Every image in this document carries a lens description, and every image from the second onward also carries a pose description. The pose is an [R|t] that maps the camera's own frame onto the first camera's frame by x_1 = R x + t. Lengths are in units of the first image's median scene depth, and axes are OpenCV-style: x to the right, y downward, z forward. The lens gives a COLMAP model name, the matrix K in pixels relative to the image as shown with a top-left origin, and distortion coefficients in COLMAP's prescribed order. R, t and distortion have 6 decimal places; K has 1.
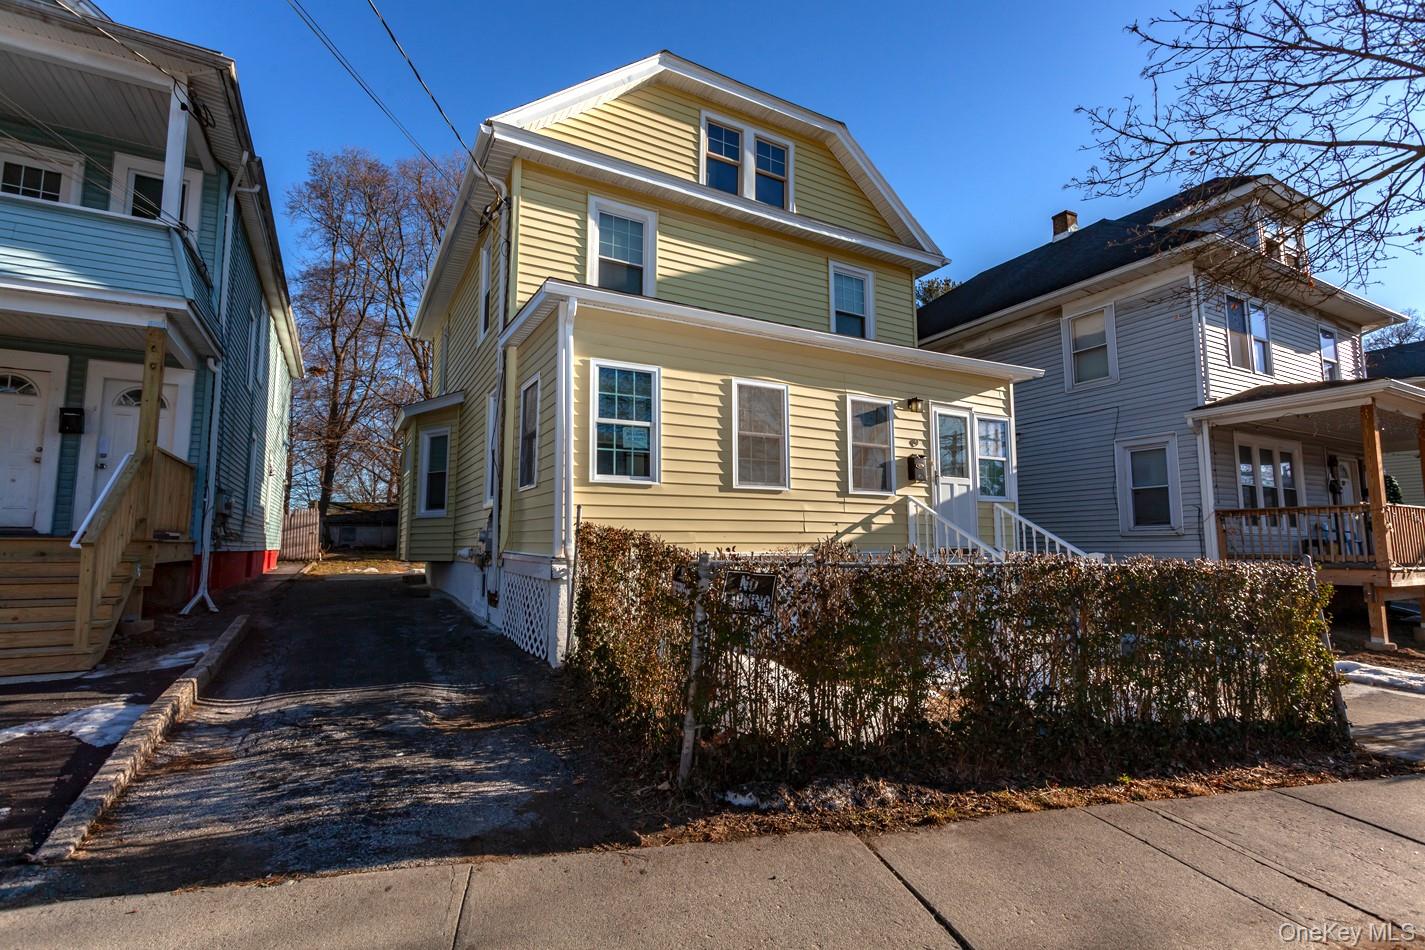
lens RADIAL K [[672.2, 0, 711.7], [0, 672.2, 478.1], [0, 0, 1]] dist [-0.002114, 0.000954]
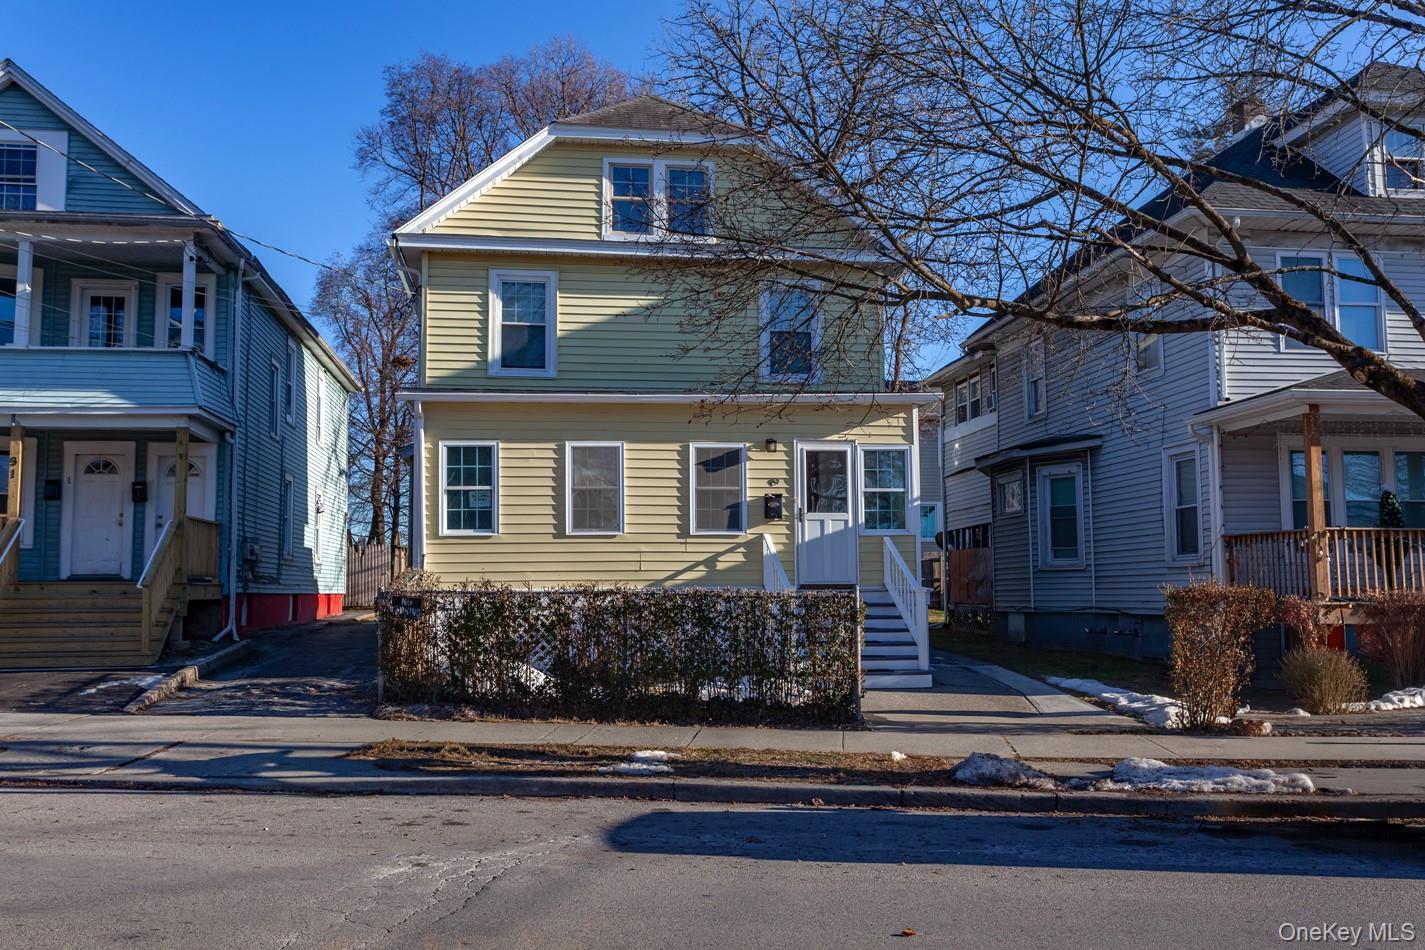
lens RADIAL K [[1286.4, 0, 700.9], [0, 1286.4, 478.2], [0, 0, 1]] dist [0.005825, -0.023386]
pose [[0.930533, -0.038767, -0.364149, 0.927302], [0.044288, 0.998996, 0.006819, -0.077863], [0.363519, -0.022473, 0.931316, -0.886540]]
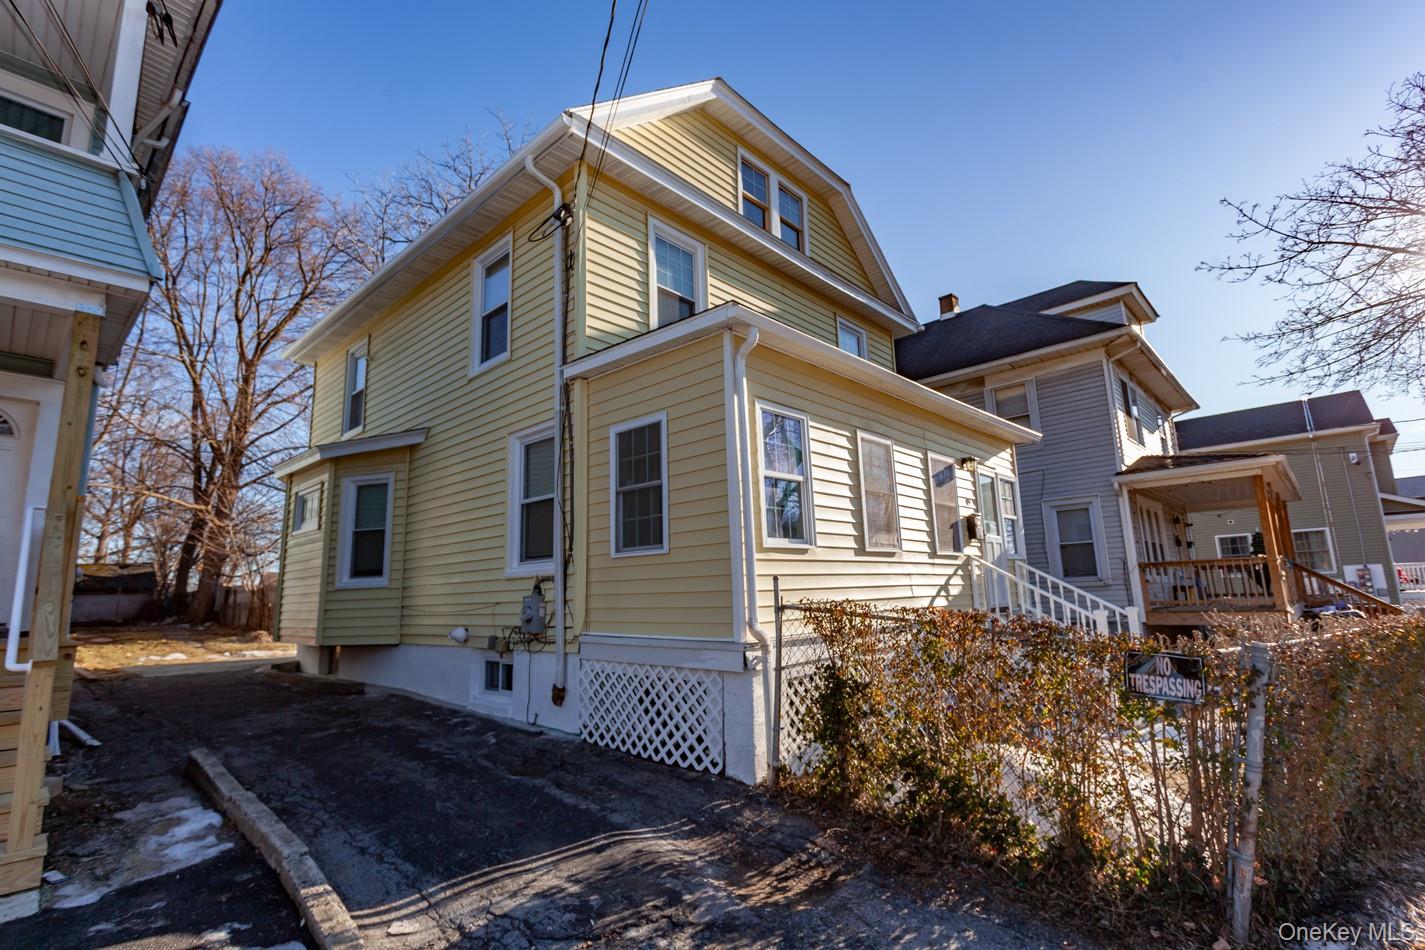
lens RADIAL K [[672.2, 0, 711.7], [0, 672.2, 477.7], [0, 0, 1]] dist [-0.002114, 0.000954]
pose [[0.949840, 0.023136, 0.311880, -0.379904], [0.001009, 0.997028, -0.077034, -0.012079], [-0.312735, 0.073485, 0.946993, 0.169907]]
